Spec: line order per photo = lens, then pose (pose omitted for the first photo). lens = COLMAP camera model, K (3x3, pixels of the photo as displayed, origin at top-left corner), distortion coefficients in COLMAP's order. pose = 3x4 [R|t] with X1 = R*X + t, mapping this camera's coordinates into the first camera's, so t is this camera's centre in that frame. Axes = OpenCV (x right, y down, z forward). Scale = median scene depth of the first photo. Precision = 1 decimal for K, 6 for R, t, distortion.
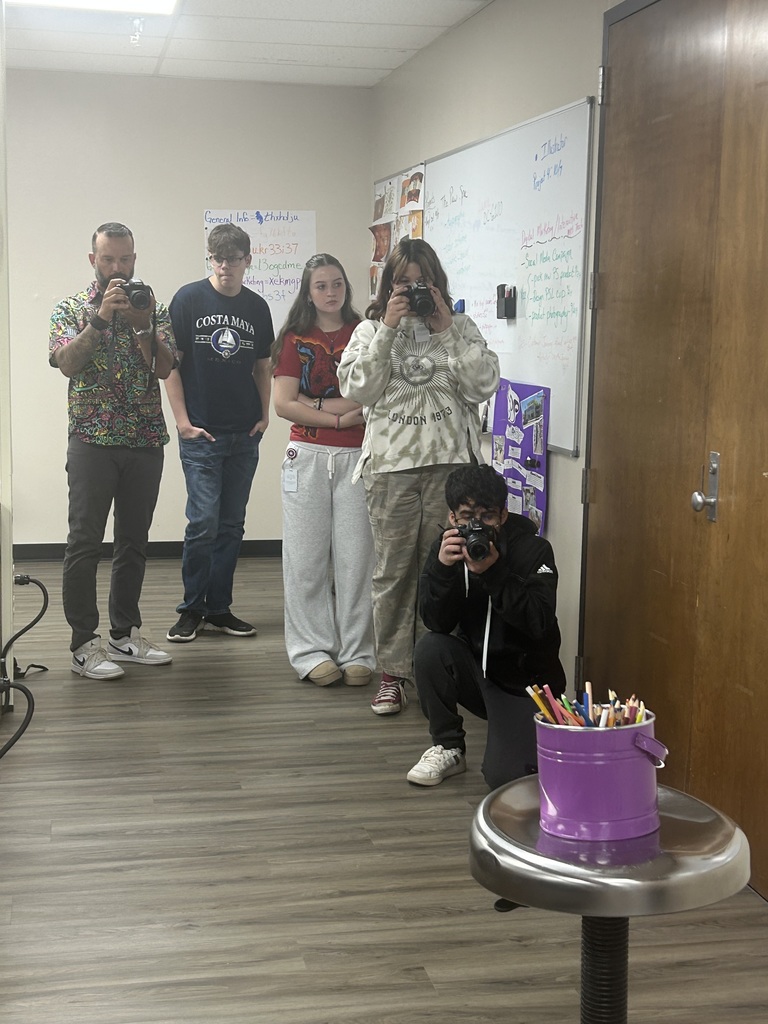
lens RADIAL K [[1520.6, 0, 384.4], [0, 1520.6, 508.3], [0, 0, 1]] dist [0.183211, 0.000000]
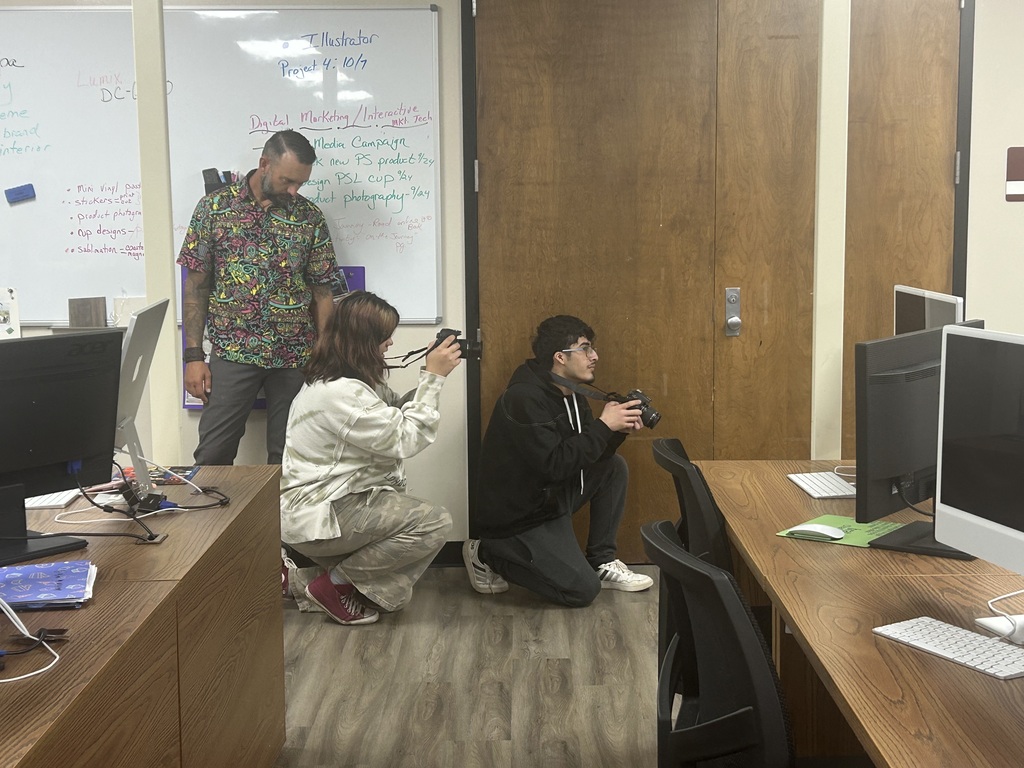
lens RADIAL K [[1520.6, 0, 522.0], [0, 1520.6, 383.6], [0, 0, 1]] dist [0.183211, 0.000000]
pose [[0.218844, -0.159172, 0.962690, -0.957618], [0.141194, 0.981387, 0.130166, -0.127647], [-0.965490, 0.107440, 0.237245, 0.678813]]
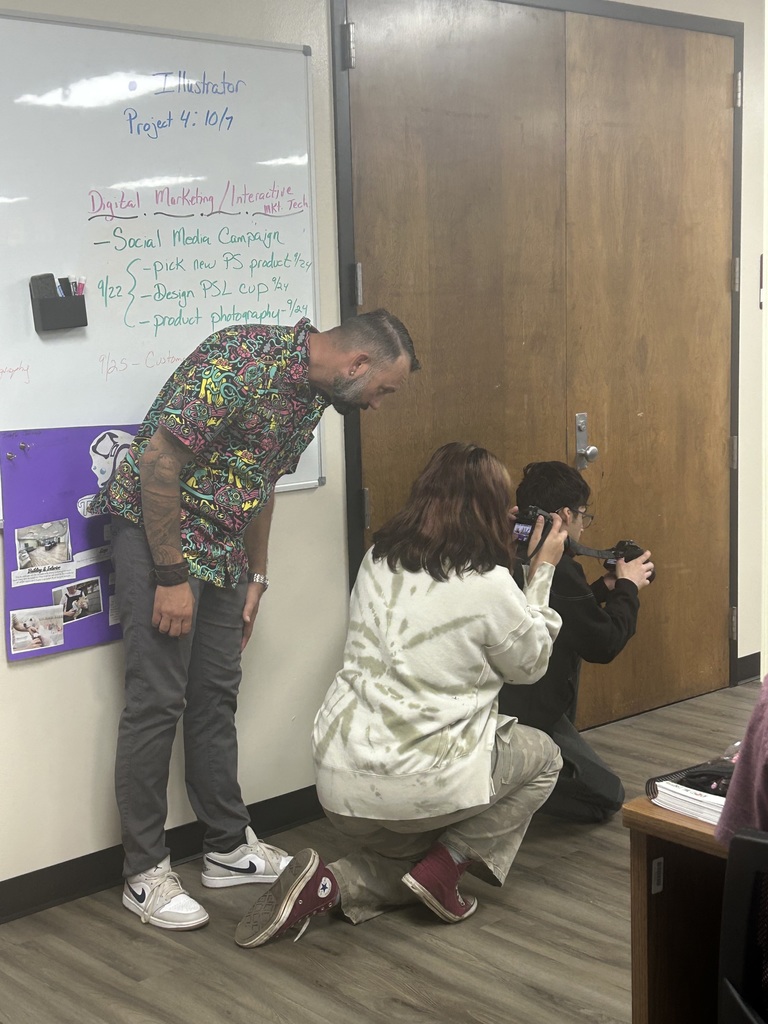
lens RADIAL K [[1520.6, 0, 385.2], [0, 1520.6, 506.4], [0, 0, 1]] dist [0.183211, 0.000000]
pose [[-0.509613, -0.124894, 0.851291, -0.598477], [0.126191, 0.967860, 0.217538, -0.197861], [-0.851100, 0.218286, -0.477473, 1.368870]]
